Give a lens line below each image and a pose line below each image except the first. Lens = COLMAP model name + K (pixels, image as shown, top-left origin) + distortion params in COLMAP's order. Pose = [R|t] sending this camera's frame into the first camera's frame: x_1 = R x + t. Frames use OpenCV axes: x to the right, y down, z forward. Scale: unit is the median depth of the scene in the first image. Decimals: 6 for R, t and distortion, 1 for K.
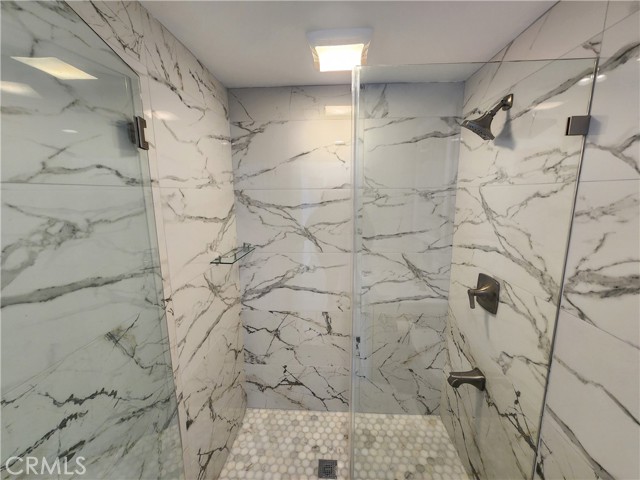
lens RADIAL K [[263.2, 0, 321.7], [0, 263.2, 237.5], [0, 0, 1]] dist [0.002566, -0.000715]
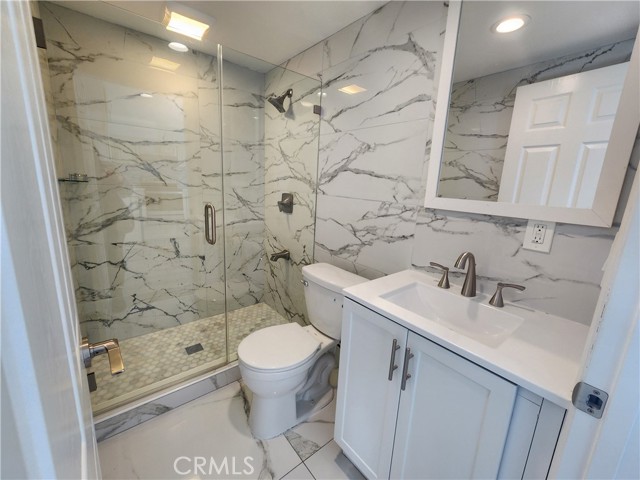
lens RADIAL K [[263.7, 0, 322.5], [0, 263.7, 238.0], [0, 0, 1]] dist [0.000489, 0.000501]
pose [[0.735636, -0.097557, 0.670315, -0.333351], [0.058009, 0.995012, 0.081151, 0.258794], [-0.674888, -0.020813, 0.737626, -0.385447]]
